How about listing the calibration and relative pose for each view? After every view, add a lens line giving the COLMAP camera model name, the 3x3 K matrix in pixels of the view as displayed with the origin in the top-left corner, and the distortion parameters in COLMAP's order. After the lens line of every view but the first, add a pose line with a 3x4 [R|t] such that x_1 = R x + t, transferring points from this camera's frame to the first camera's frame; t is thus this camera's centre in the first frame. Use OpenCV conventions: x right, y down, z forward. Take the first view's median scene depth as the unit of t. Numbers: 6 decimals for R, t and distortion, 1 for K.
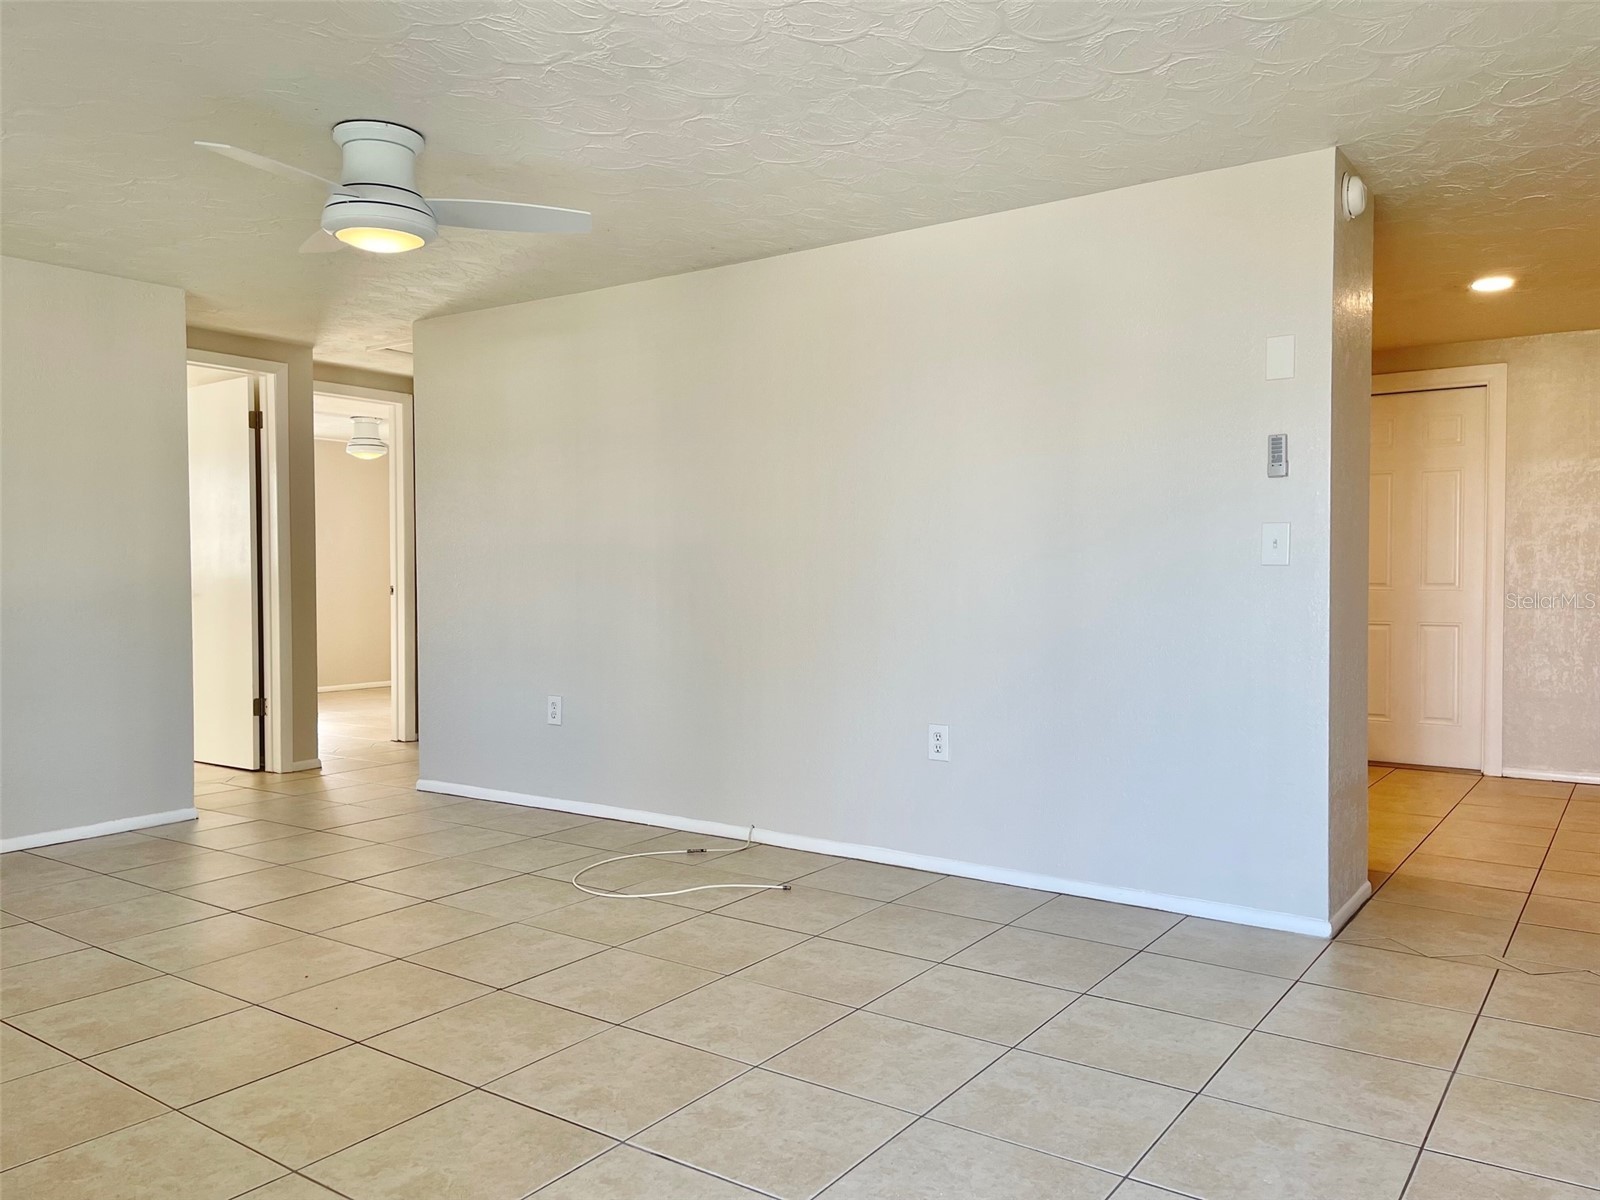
lens RADIAL K [[1205.3, 0, 800.7], [0, 1205.3, 605.2], [0, 0, 1]] dist [0.081677, -0.100223]
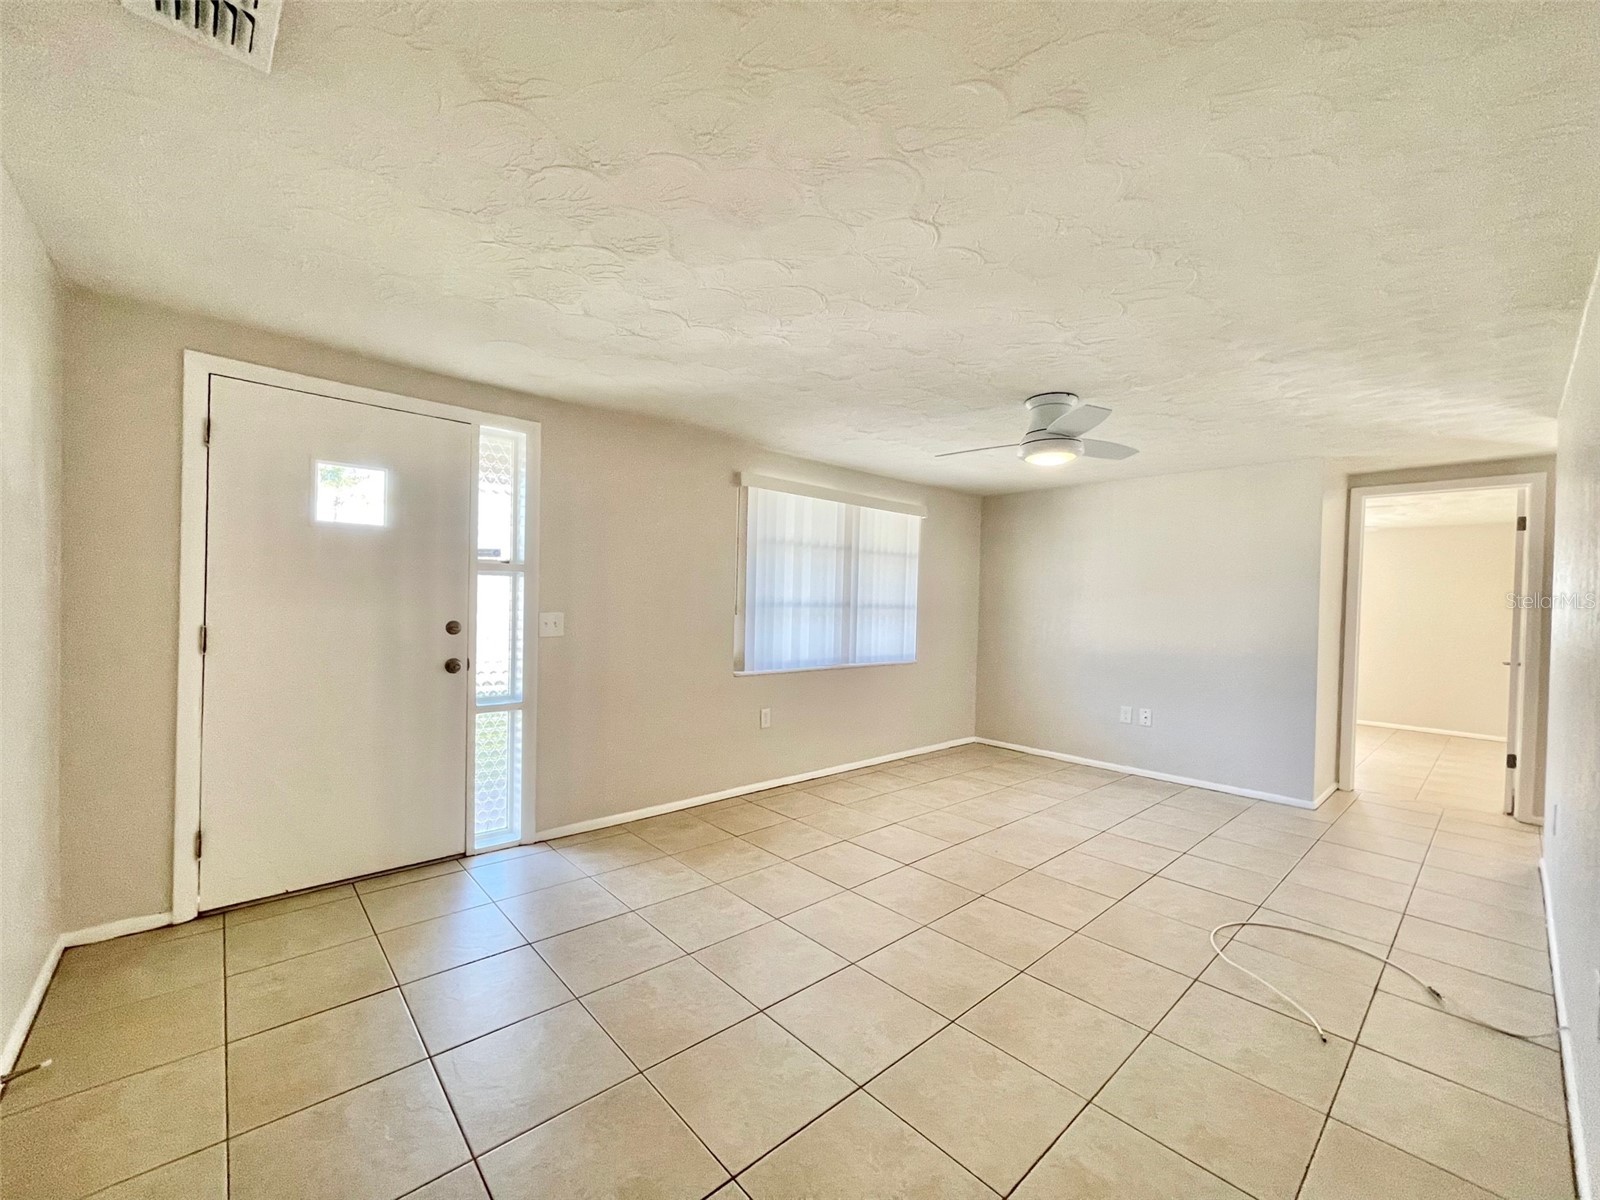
lens RADIAL K [[642.5, 0, 793.5], [0, 642.5, 605.8], [0, 0, 1]] dist [-0.000857, 0.000189]
pose [[-0.218707, 0.002386, -0.975788, 0.603505], [-0.051356, 0.998583, 0.013952, -0.077185], [0.974438, 0.053164, -0.218275, 0.806783]]
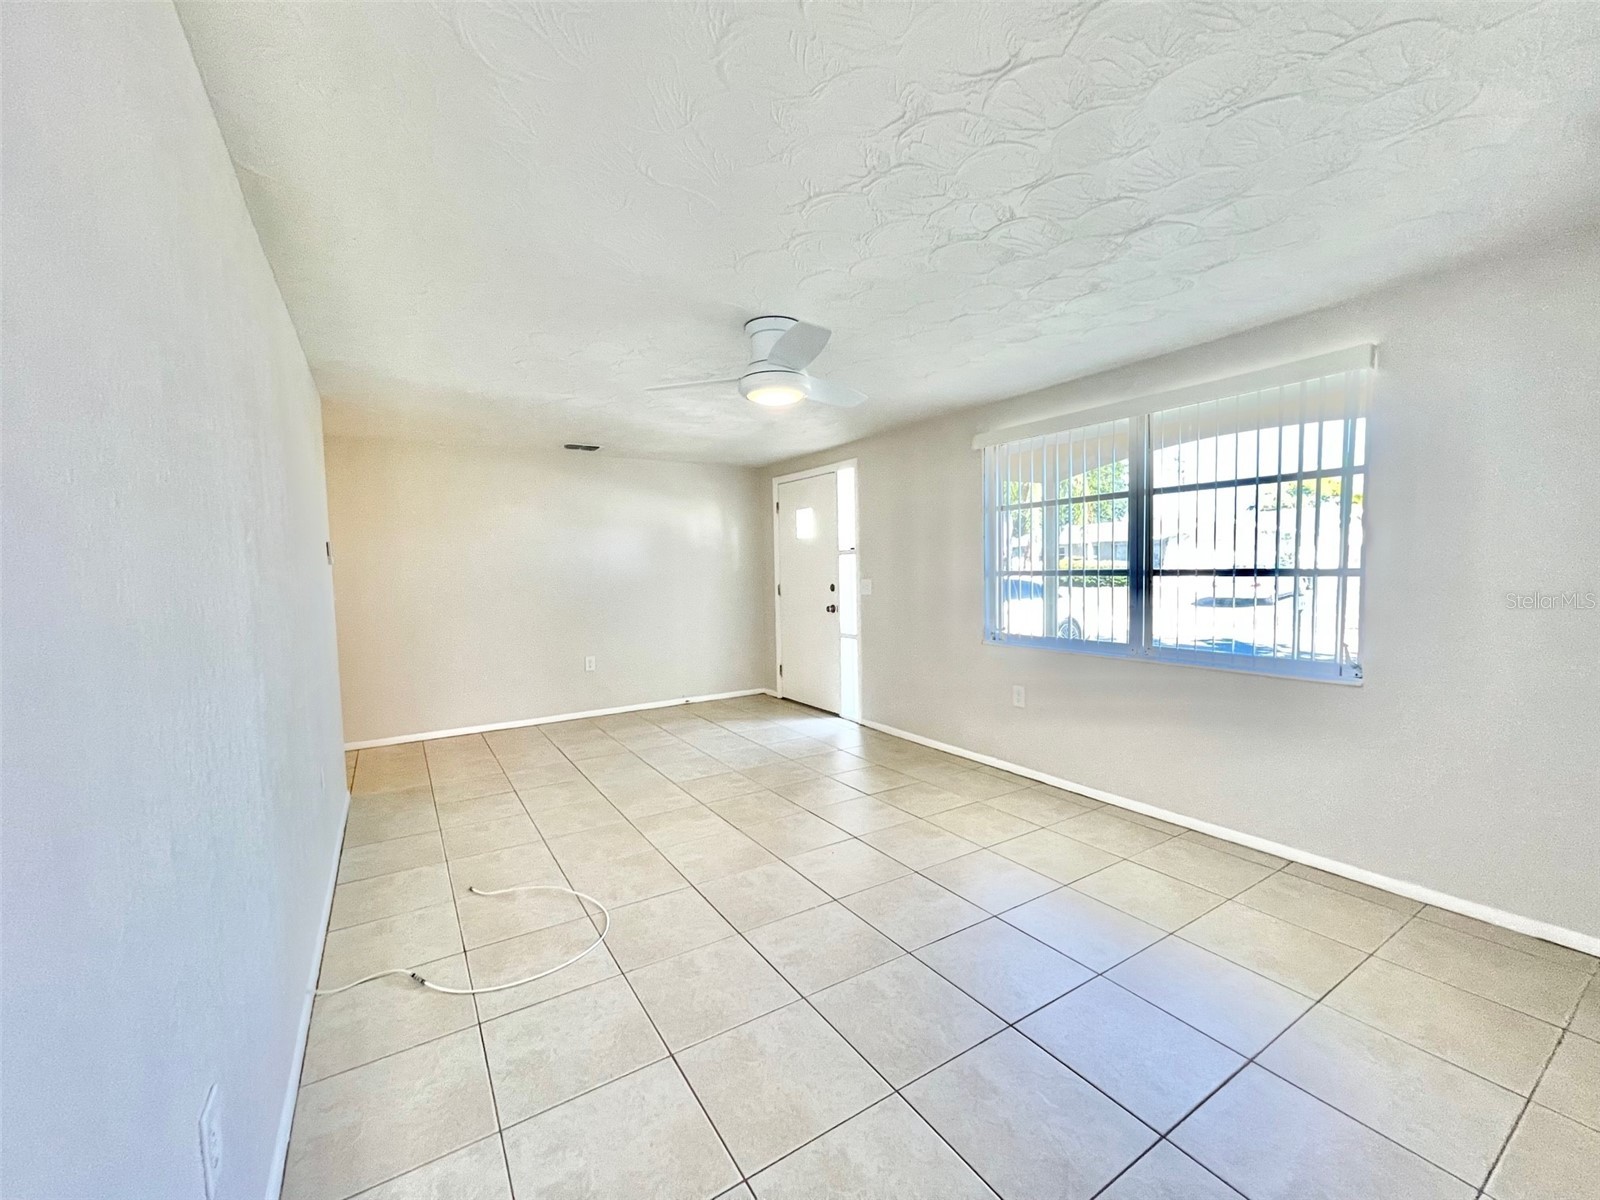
lens RADIAL K [[638.5, 0, 797.6], [0, 638.5, 605.3], [0, 0, 1]] dist [-0.014363, -0.000065]
pose [[-0.926216, -0.012084, 0.376799, -0.625306], [0.018736, 0.996776, 0.078023, -0.093045], [-0.376527, 0.079326, -0.923003, 1.636418]]
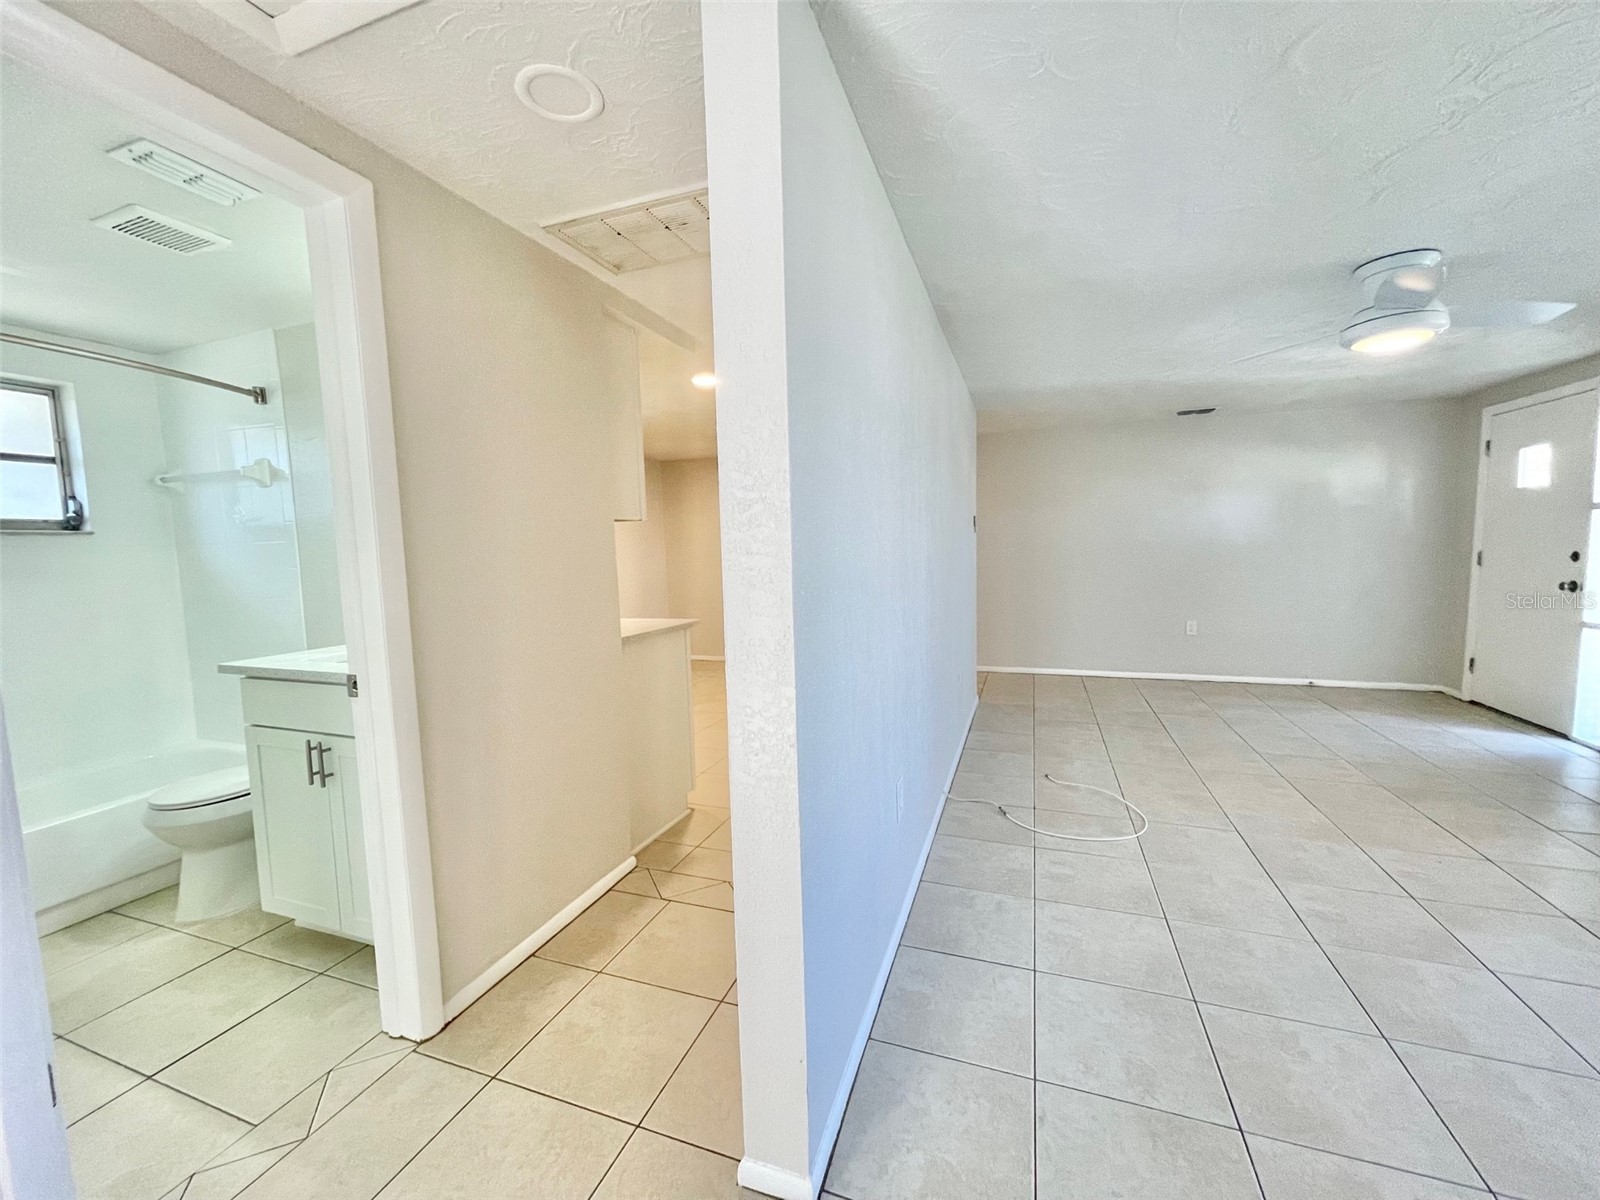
lens RADIAL K [[643.9, 0, 792.8], [0, 643.9, 605.4], [0, 0, 1]] dist [-0.001366, 0.000079]
pose [[-0.257175, -0.089873, 0.962177, -0.837059], [0.040219, 0.993808, 0.103577, -0.096943], [-0.965527, 0.065335, -0.251968, 1.741314]]
